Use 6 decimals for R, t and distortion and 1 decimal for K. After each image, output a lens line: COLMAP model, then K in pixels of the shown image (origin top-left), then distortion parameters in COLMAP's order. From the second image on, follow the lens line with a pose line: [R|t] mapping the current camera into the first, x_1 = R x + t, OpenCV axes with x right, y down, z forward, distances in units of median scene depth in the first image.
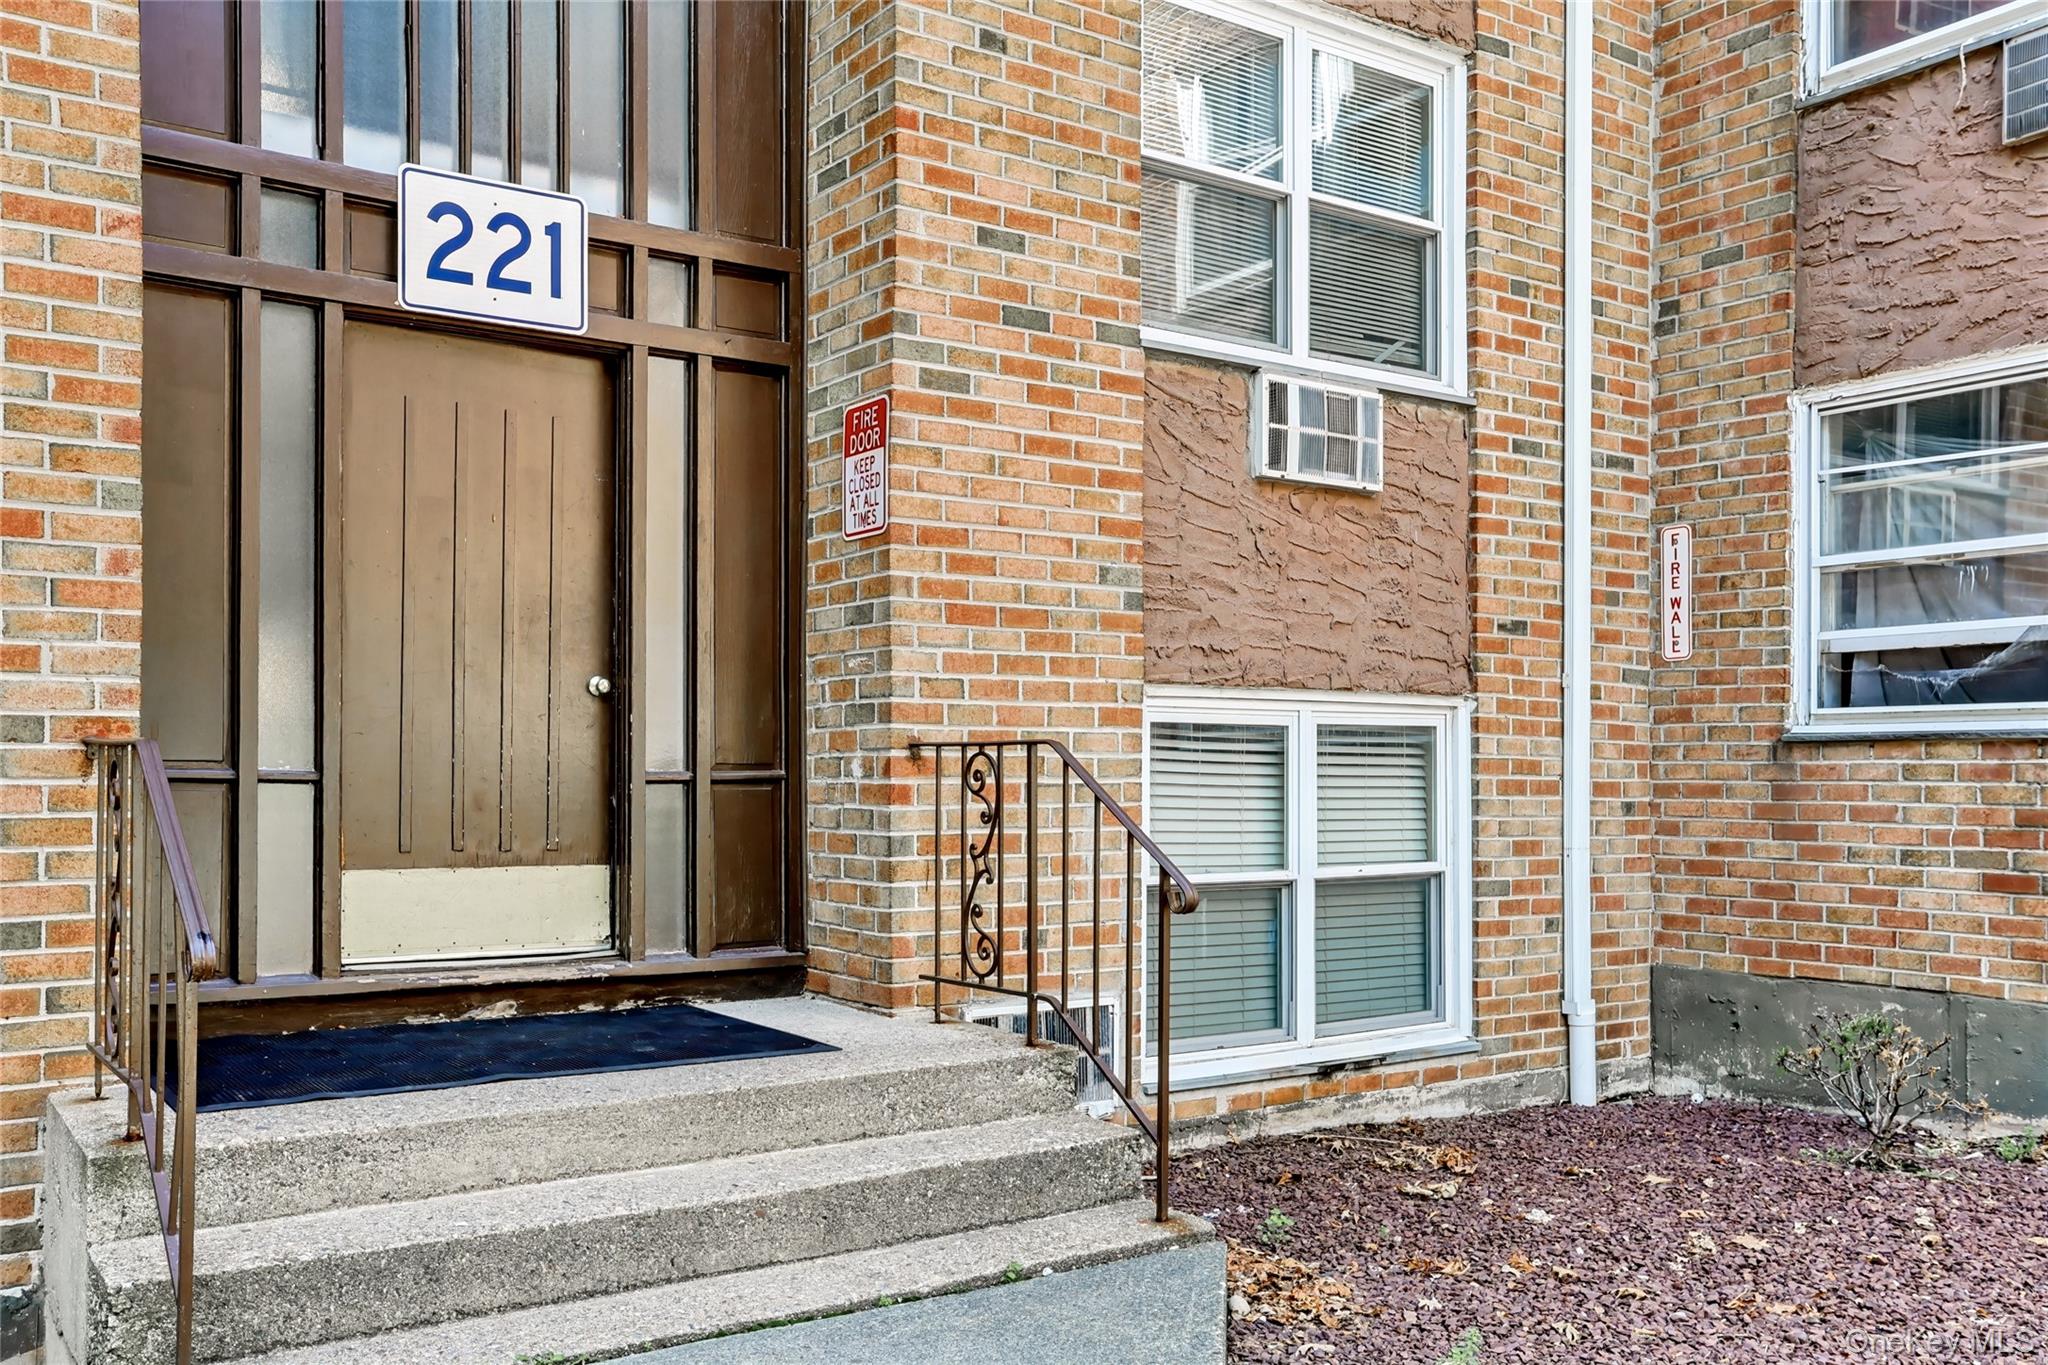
lens RADIAL K [[1762.8, 0, 1024.0], [0, 1762.8, 682.5], [0, 0, 1]] dist [-0.039484, 0.170756]
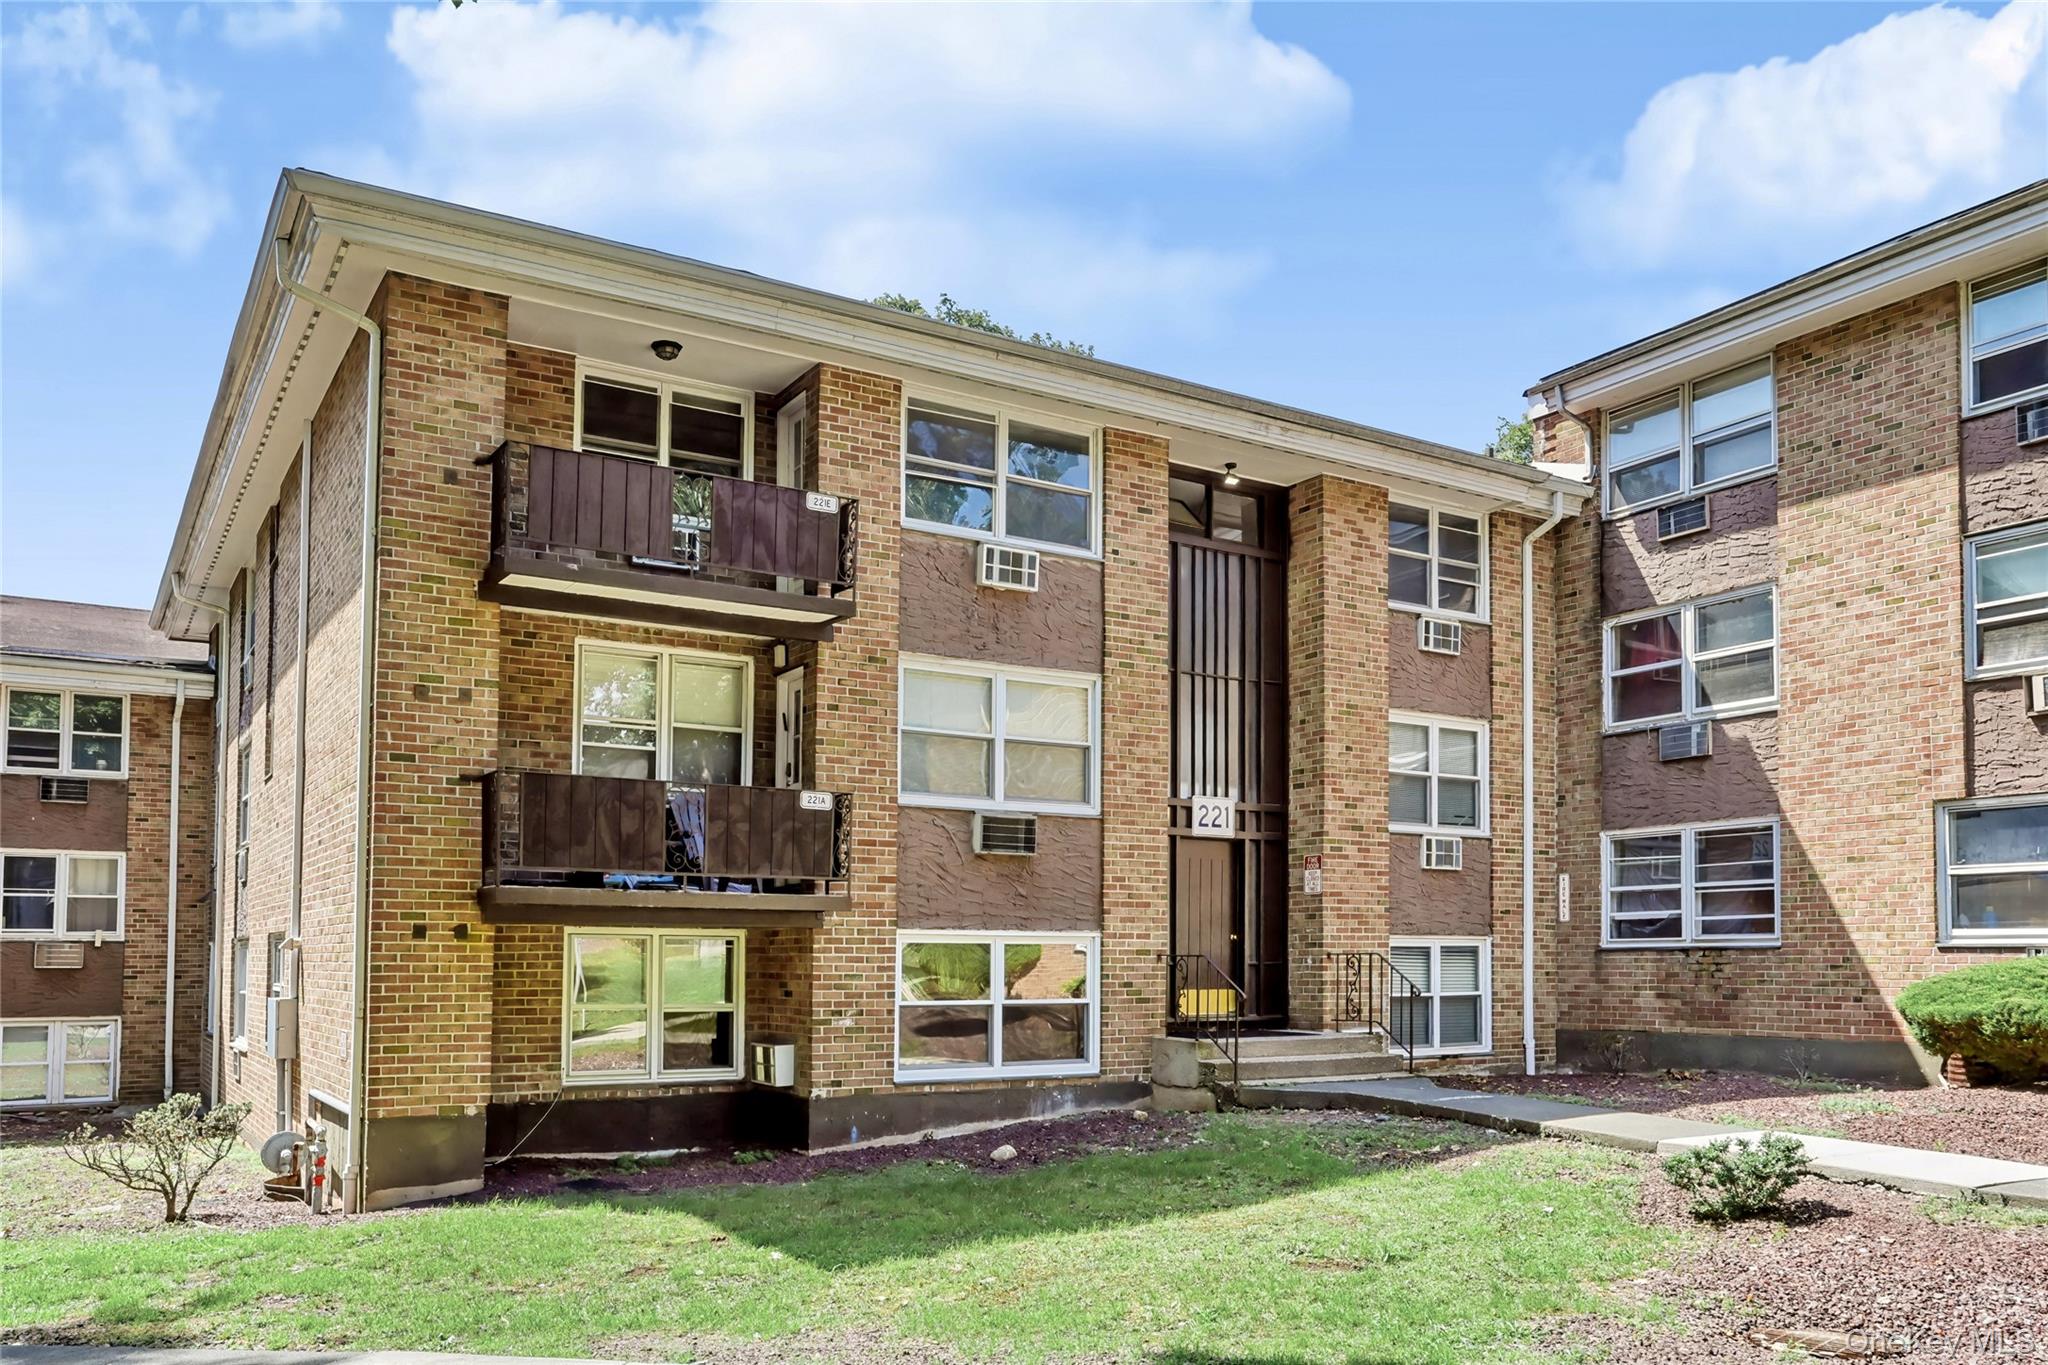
lens RADIAL K [[1558.1, 0, 1017.1], [0, 1558.1, 913.4], [0, 0, 1]] dist [0.000007, -0.003564]
pose [[0.998751, -0.006409, -0.049545, -0.431540], [0.007361, 0.999791, 0.019058, -0.089116], [0.049413, -0.019399, 0.998590, -1.733867]]
